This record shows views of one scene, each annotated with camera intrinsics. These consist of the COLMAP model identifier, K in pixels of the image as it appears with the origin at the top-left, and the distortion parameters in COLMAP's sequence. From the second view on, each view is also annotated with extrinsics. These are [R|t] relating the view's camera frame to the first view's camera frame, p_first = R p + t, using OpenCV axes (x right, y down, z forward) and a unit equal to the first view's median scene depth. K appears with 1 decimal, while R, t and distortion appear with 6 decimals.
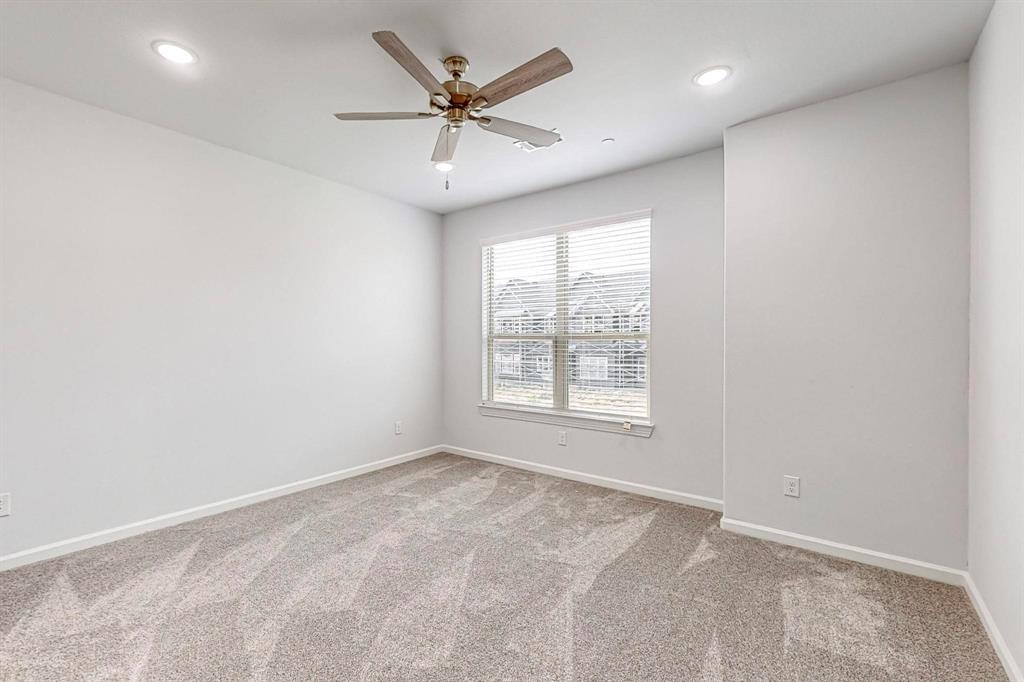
lens RADIAL K [[438.6, 0, 507.1], [0, 438.6, 343.4], [0, 0, 1]] dist [0.000965, -0.000291]
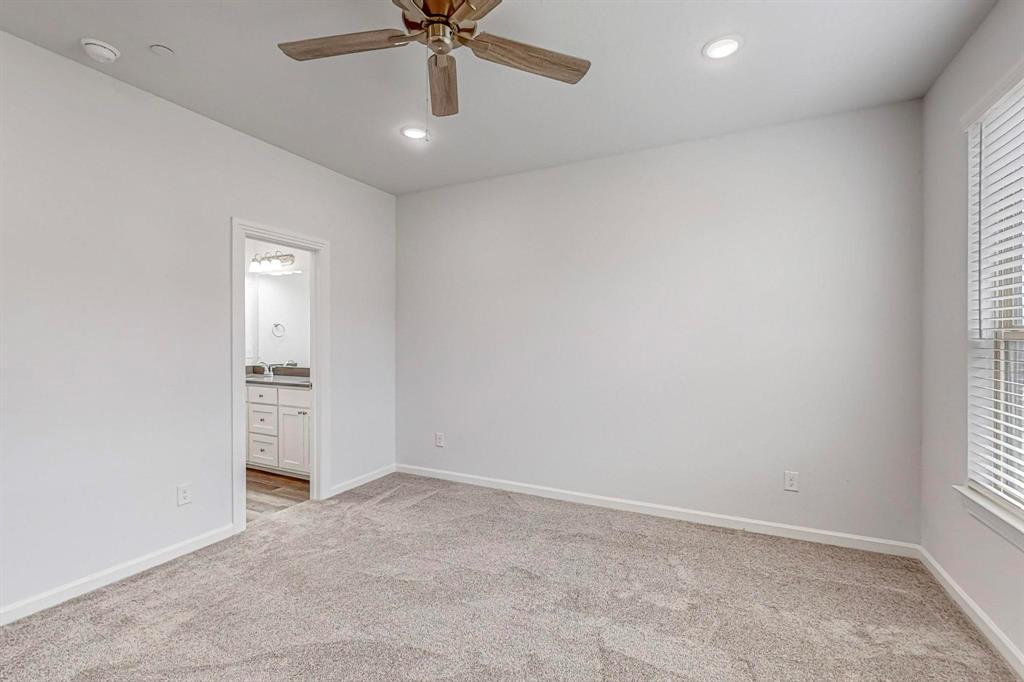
lens RADIAL K [[438.6, 0, 506.6], [0, 438.6, 339.8], [0, 0, 1]] dist [0.000965, -0.000291]
pose [[0.183398, -0.017424, -0.982884, 0.443588], [-0.008561, 0.999777, -0.019321, 0.005548], [0.983002, 0.011958, 0.183207, 0.695729]]
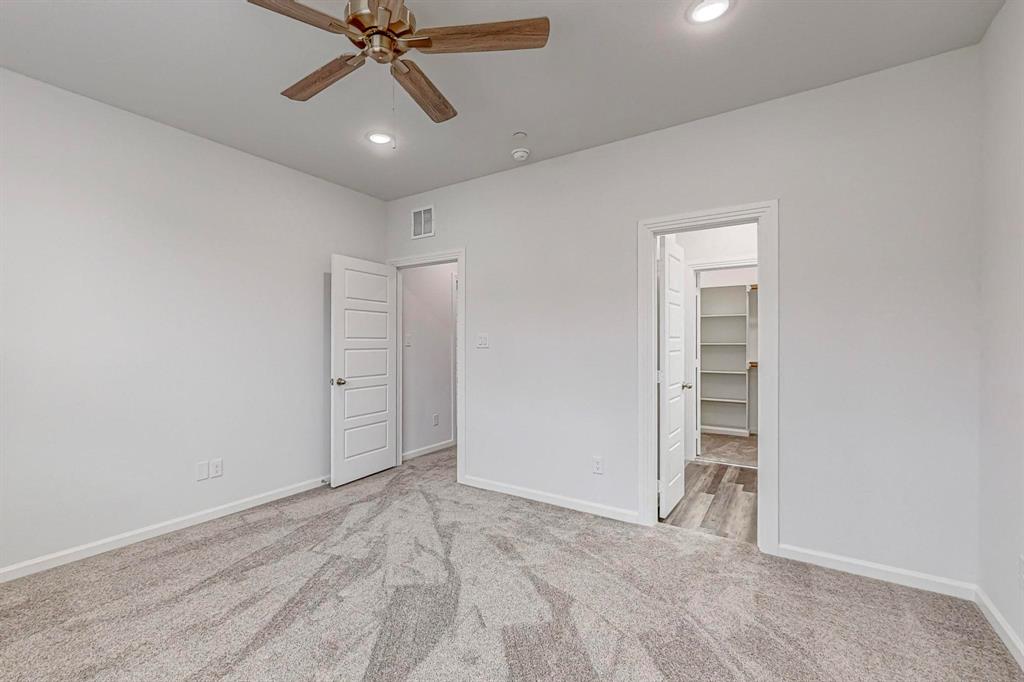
lens RADIAL K [[438.6, 0, 485.0], [0, 438.6, 334.8], [0, 0, 1]] dist [0.000965, -0.000291]
pose [[-0.997753, -0.022711, -0.063034, -0.192221], [-0.022440, 0.999736, -0.004999, 0.000830], [0.063131, -0.003573, -0.997999, 1.263933]]
